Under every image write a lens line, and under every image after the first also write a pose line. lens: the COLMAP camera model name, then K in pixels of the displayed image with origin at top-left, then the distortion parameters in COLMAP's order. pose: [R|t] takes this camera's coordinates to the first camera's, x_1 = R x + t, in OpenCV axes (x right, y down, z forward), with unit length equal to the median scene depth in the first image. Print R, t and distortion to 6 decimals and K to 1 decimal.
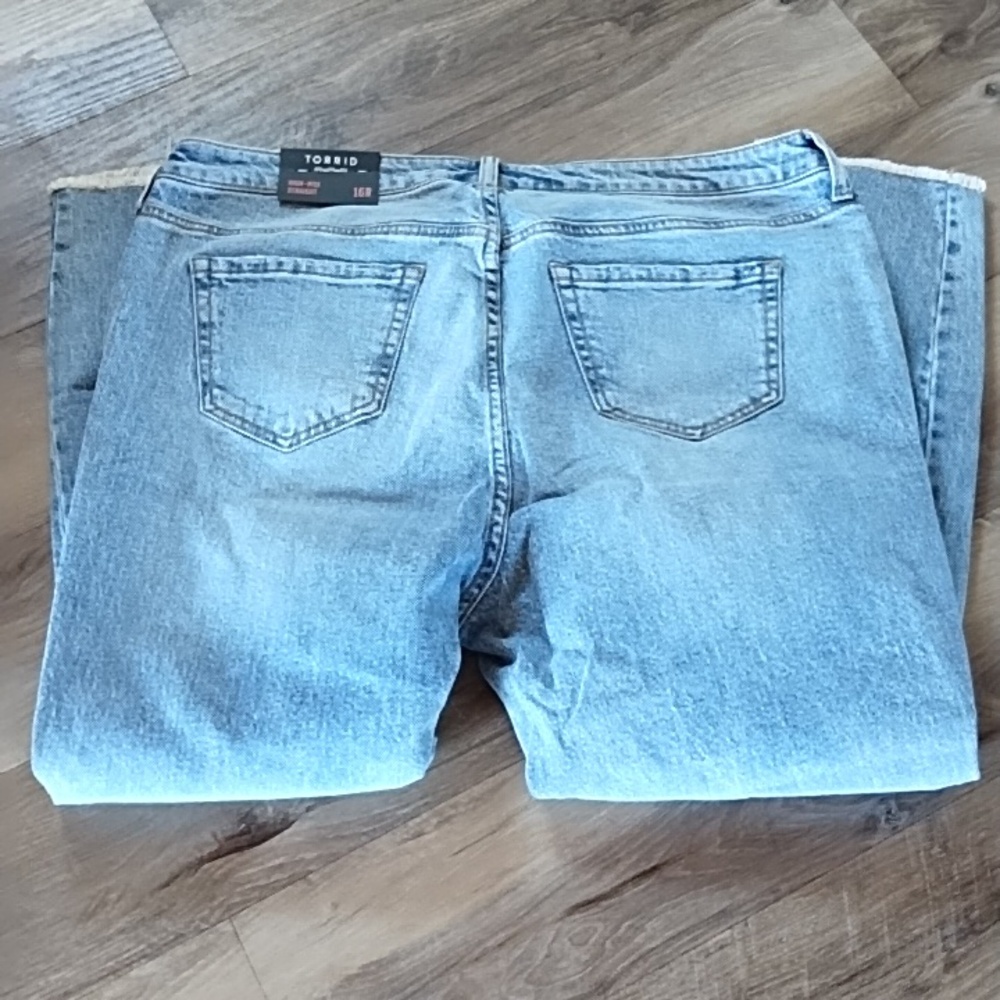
lens RADIAL K [[1684.6, 0, 499.9], [0, 1684.6, 499.9], [0, 0, 1]] dist [0.059187, 0.000000]
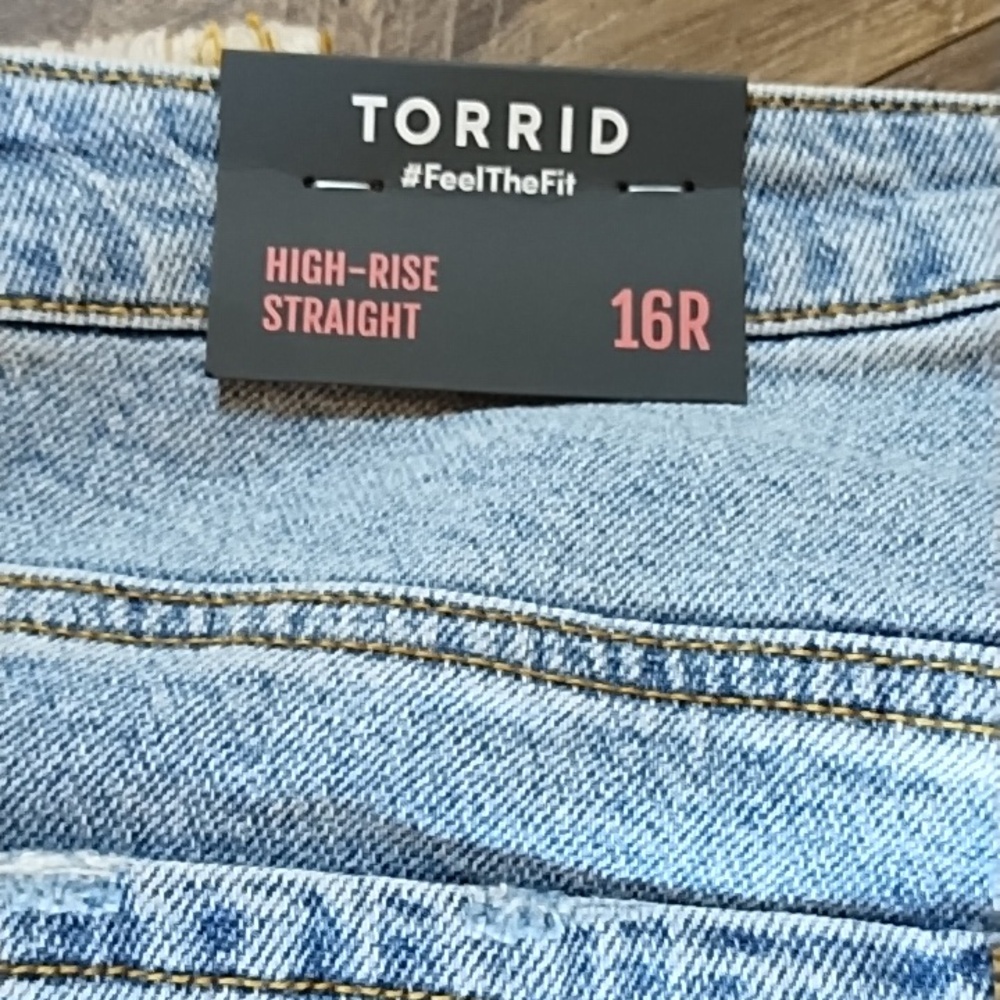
lens RADIAL K [[1684.6, 0, 500.1], [0, 1684.6, 499.9], [0, 0, 1]] dist [0.059187, 0.000000]
pose [[0.999732, 0.019305, 0.012758, -0.101359], [-0.021886, 0.967883, 0.250446, -0.209536], [-0.007513, -0.250659, 0.968046, 0.814676]]
